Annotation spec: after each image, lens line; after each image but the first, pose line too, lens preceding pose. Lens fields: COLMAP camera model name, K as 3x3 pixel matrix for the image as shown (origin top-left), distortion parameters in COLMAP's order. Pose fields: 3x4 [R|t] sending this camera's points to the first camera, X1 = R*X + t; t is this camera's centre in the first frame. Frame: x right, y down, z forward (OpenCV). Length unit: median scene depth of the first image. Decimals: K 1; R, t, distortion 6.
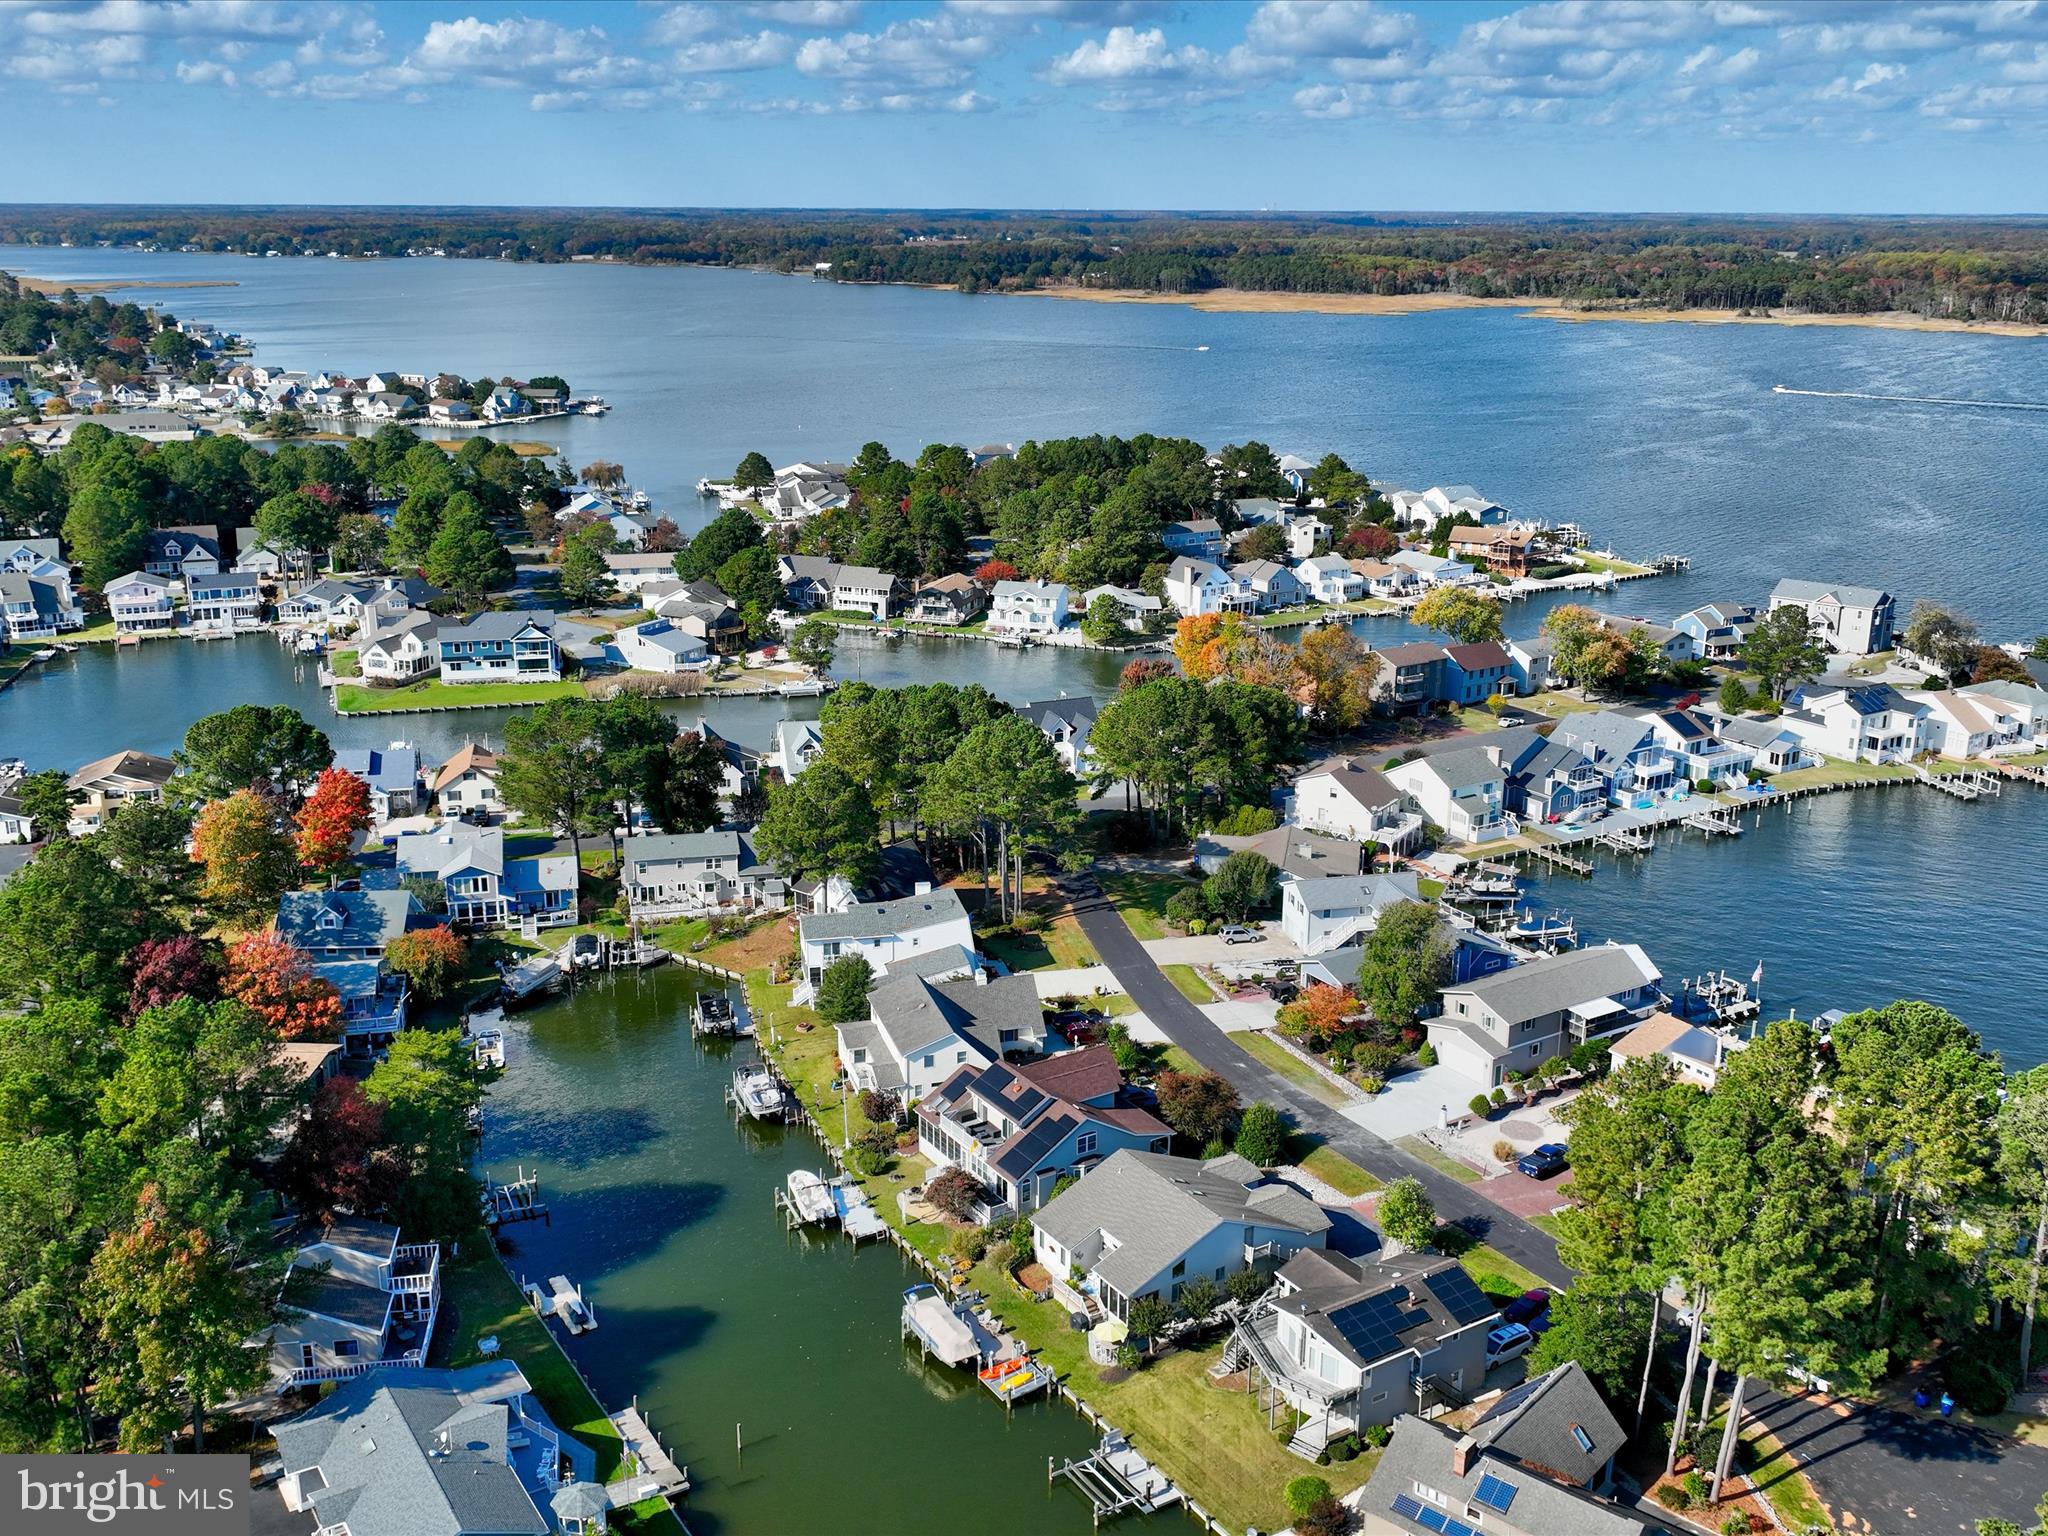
lens RADIAL K [[1915.7, 0, 1027.7], [0, 1915.7, 784.1], [0, 0, 1]] dist [0.012865, -0.022662]
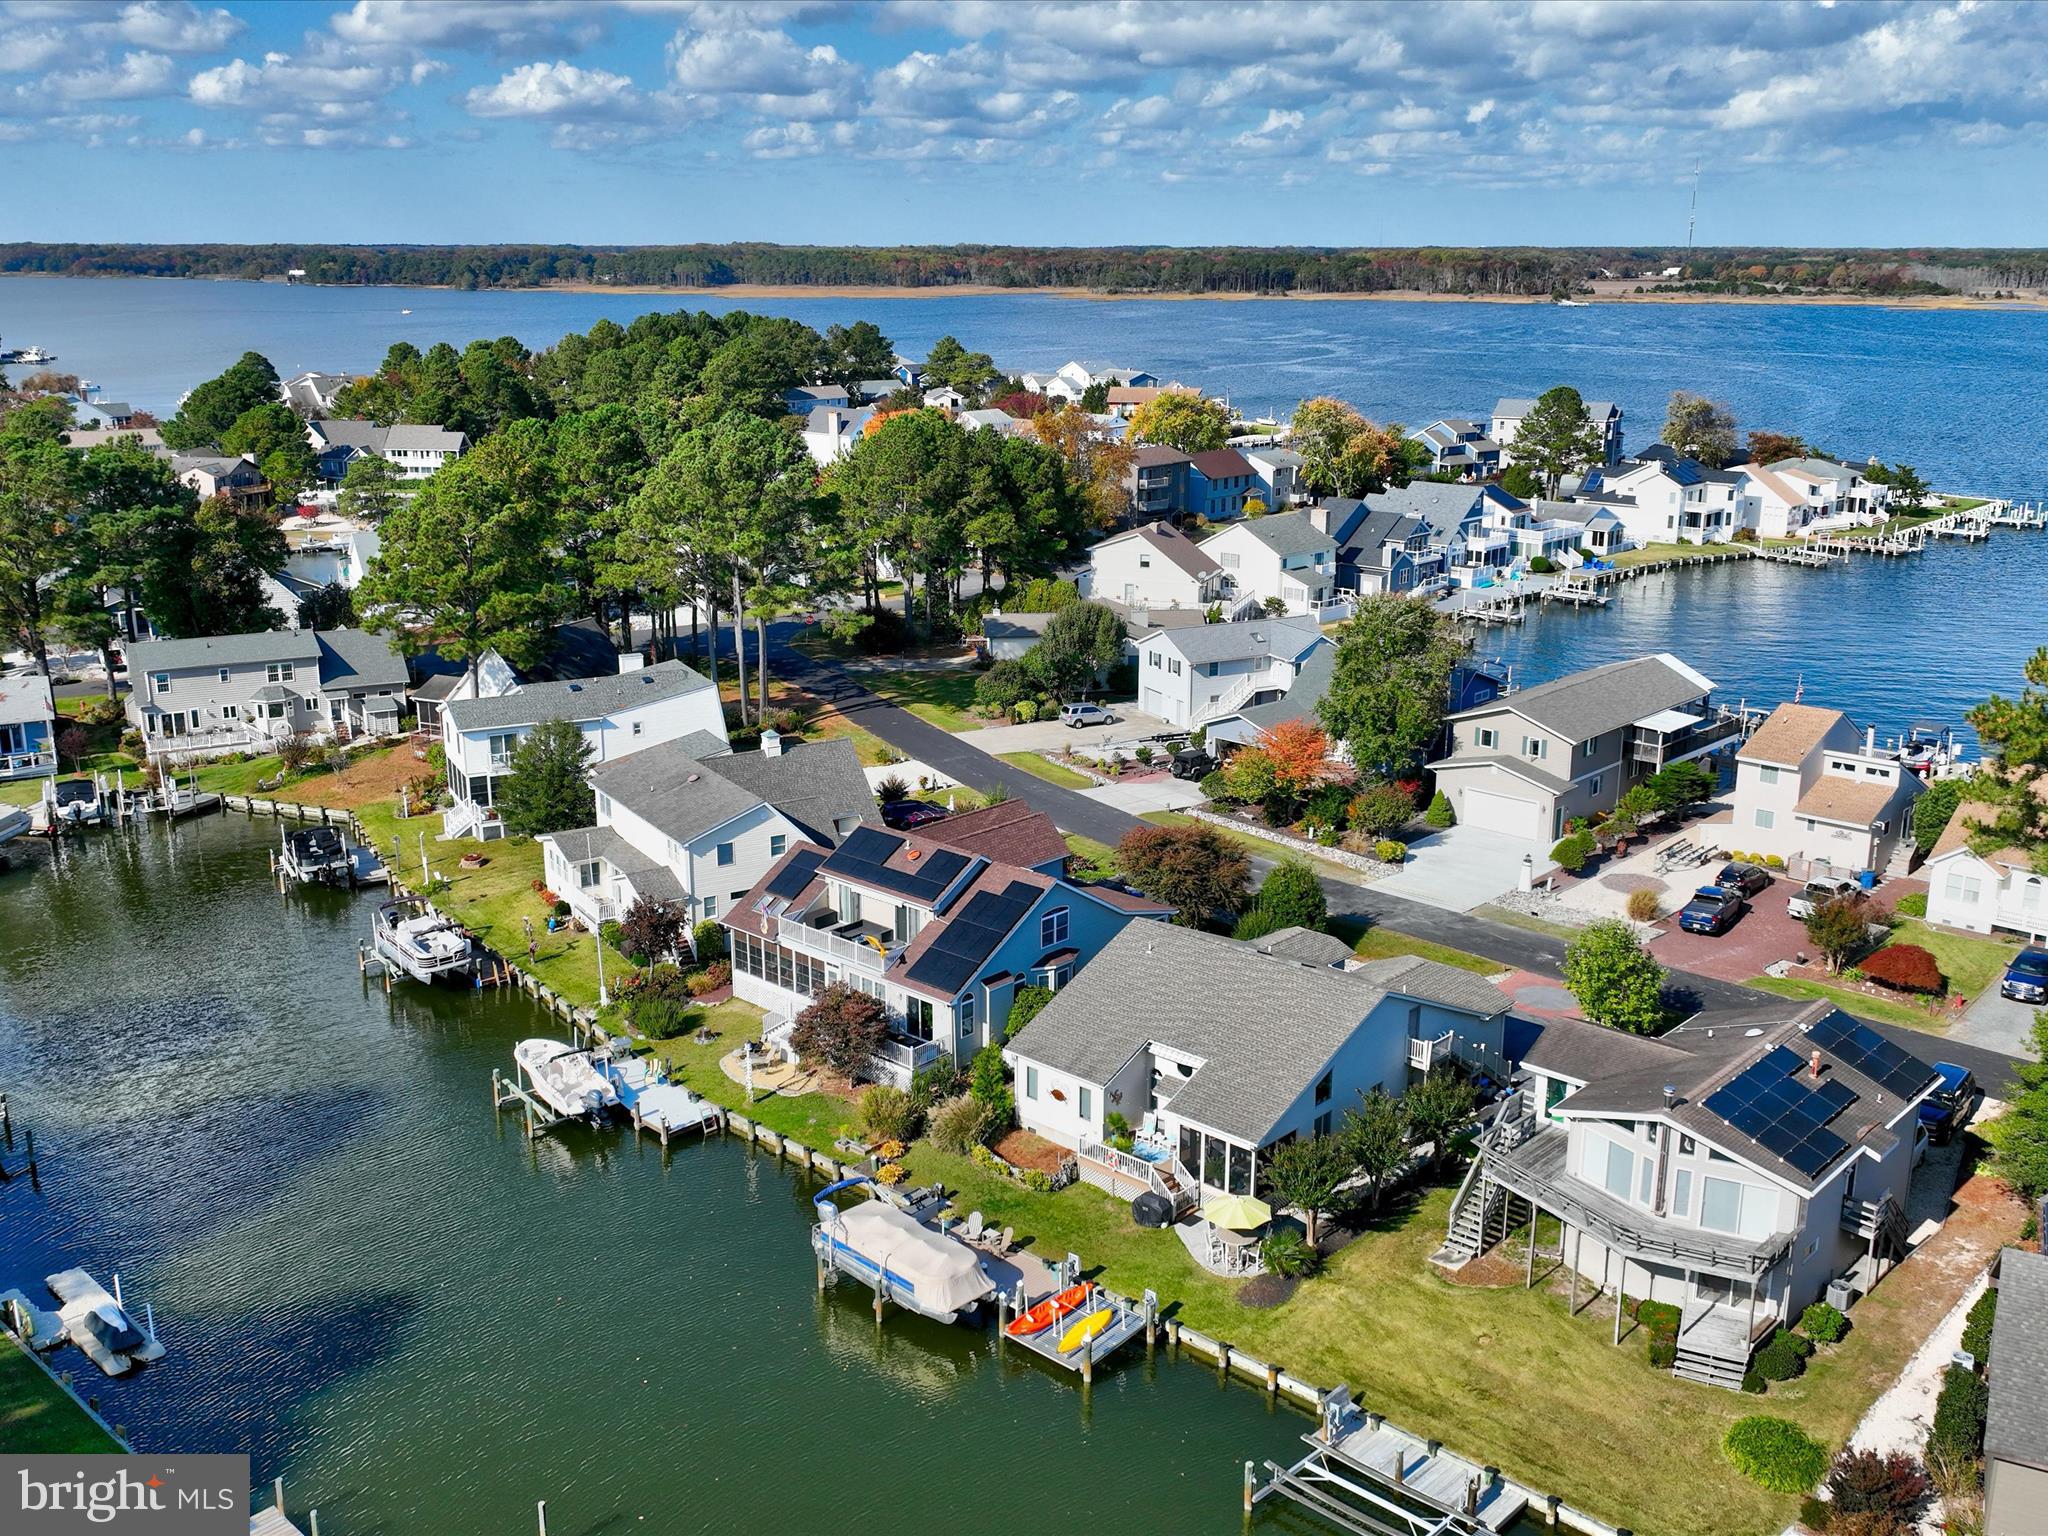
lens RADIAL K [[1915.7, 0, 1027.7], [0, 1915.7, 784.1], [0, 0, 1]] dist [0.012865, -0.022662]
pose [[0.967641, -0.071634, 0.241951, -0.084733], [0.076602, 0.996999, -0.011179, 0.113050], [-0.240424, 0.029351, 0.970224, 0.334581]]
